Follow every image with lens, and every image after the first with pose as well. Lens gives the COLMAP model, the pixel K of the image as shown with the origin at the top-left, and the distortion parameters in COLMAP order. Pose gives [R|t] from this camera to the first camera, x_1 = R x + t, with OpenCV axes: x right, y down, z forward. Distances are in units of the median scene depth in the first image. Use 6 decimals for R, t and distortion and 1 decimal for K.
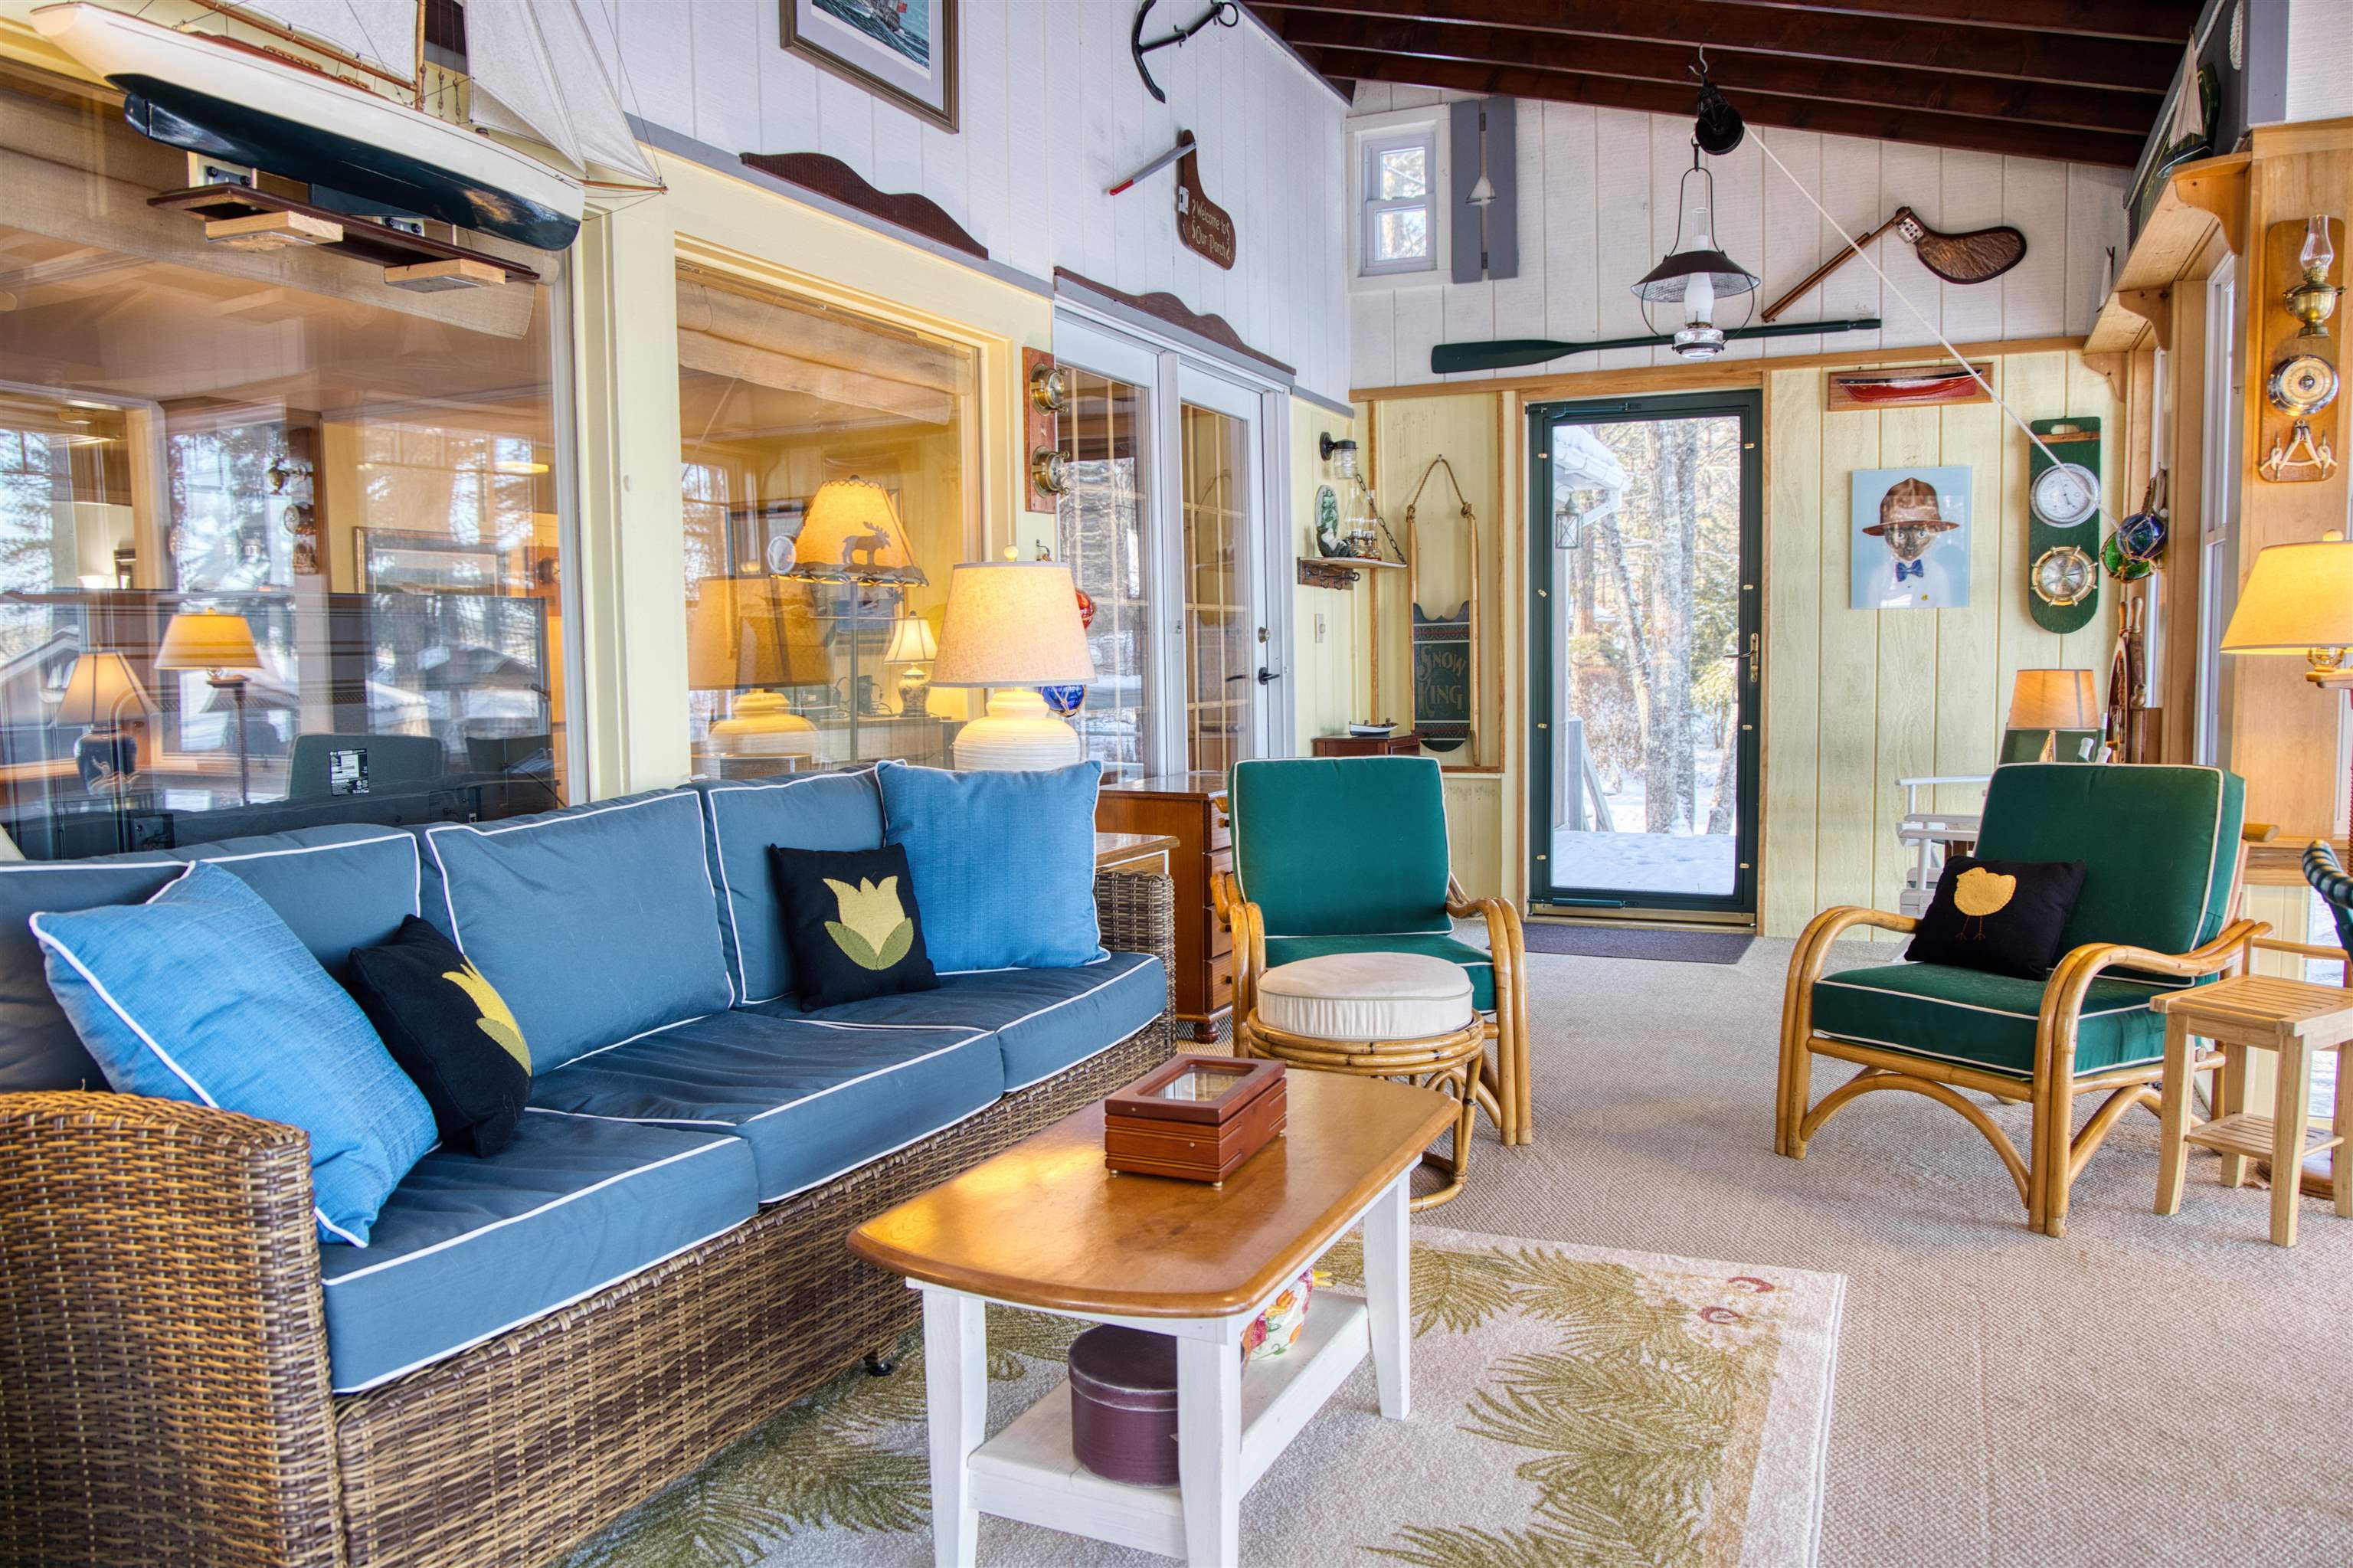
lens RADIAL K [[1618.1, 0, 1200.6], [0, 1618.1, 766.1], [0, 0, 1]] dist [-0.085932, 0.058329]
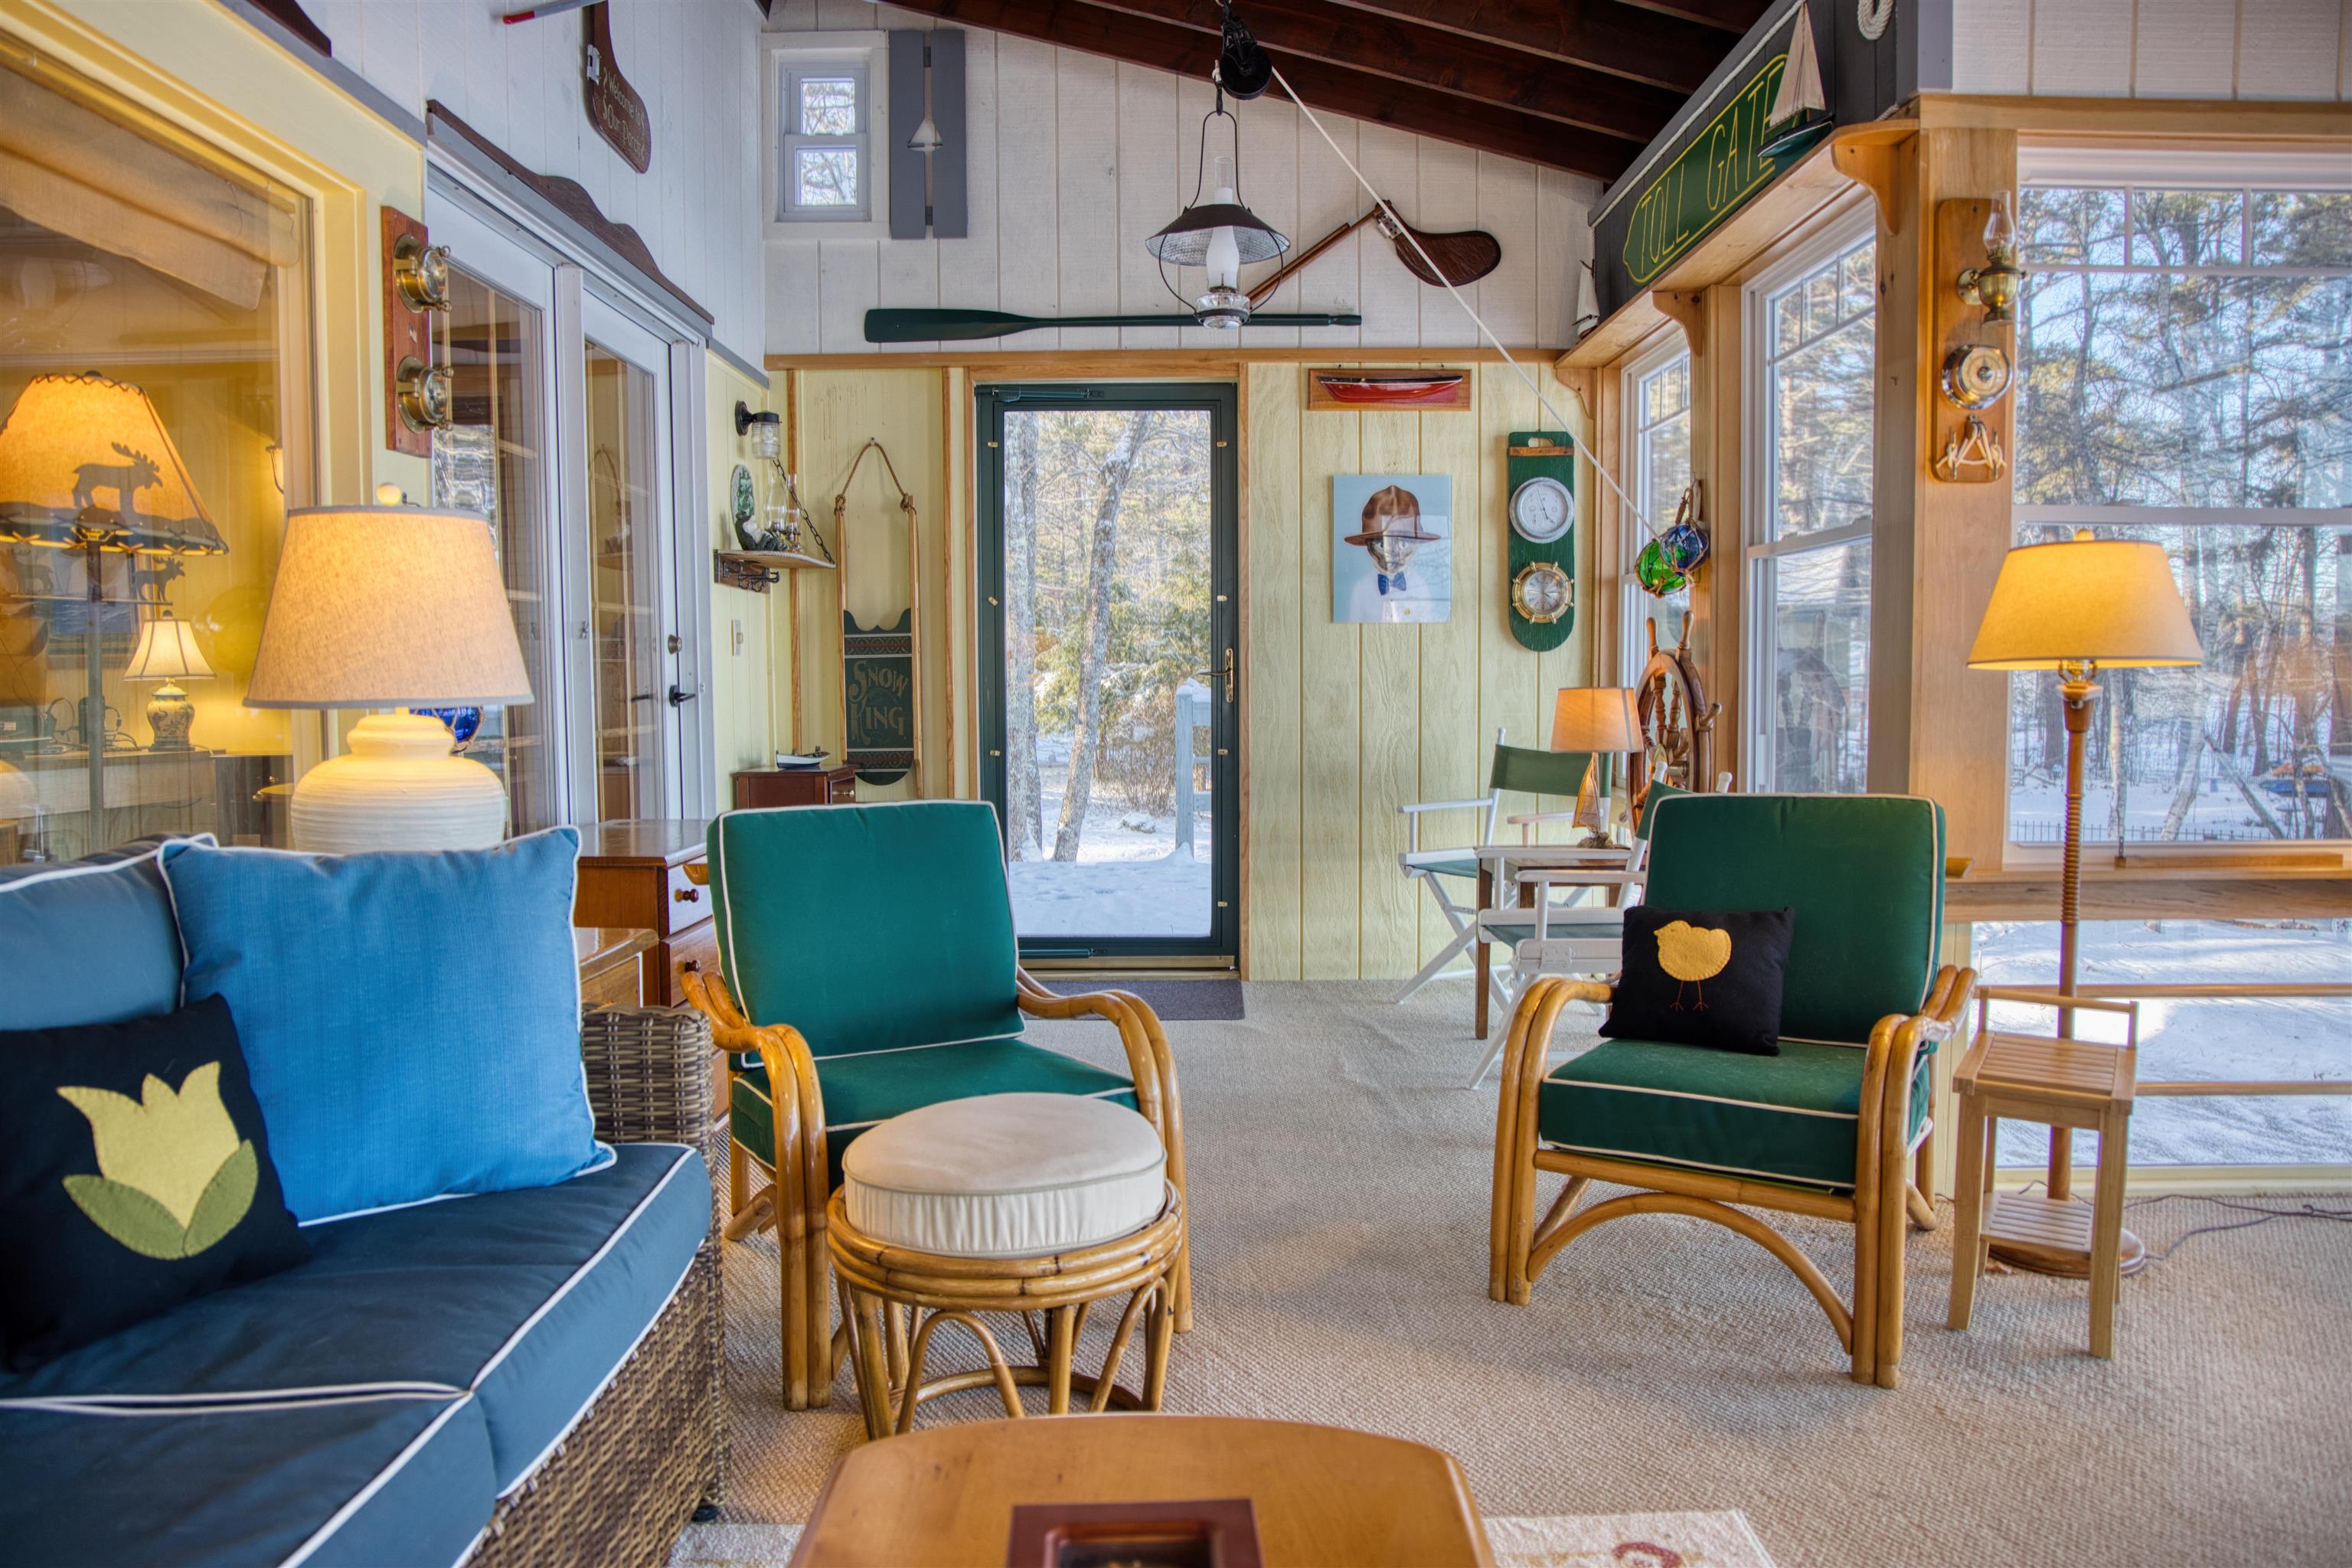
lens RADIAL K [[1617.3, 0, 1200.1], [0, 1617.3, 766.1], [0, 0, 1]] dist [-0.085932, 0.058329]
pose [[0.915309, -0.014749, 0.402483, -0.045915], [0.020347, 0.999747, -0.009637, -0.008408], [-0.402238, 0.017010, 0.915377, 0.180486]]
